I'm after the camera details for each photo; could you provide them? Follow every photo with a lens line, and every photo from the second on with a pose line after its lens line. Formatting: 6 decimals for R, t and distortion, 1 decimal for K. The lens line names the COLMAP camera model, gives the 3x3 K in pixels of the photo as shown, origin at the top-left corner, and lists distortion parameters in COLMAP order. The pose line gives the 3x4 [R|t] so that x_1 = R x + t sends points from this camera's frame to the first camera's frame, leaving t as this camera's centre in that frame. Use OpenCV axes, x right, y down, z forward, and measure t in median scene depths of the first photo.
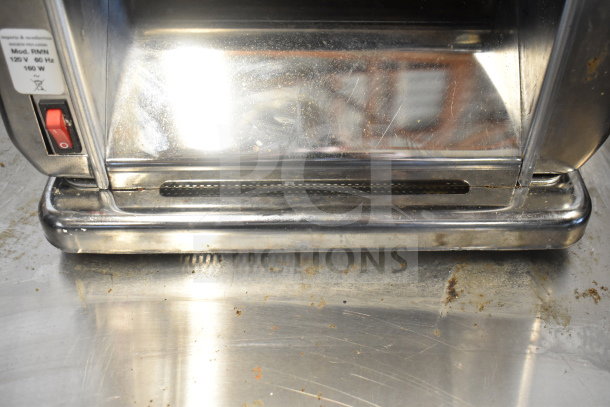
lens RADIAL K [[676.3, 0, 304.5], [0, 676.3, 204.6], [0, 0, 1]] dist [-0.063844, 0.000000]
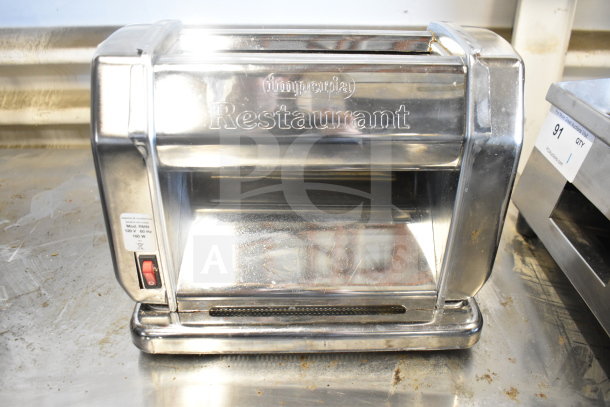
lens RADIAL K [[520.9, 0, 301.3], [0, 520.9, 205.6], [0, 0, 1]] dist [-0.102165, 0.005936]
pose [[0.999479, 0.003082, 0.032115, -0.040370], [0.004224, 0.974362, -0.224946, 0.008133], [-0.031985, 0.224964, 0.973842, -0.229764]]
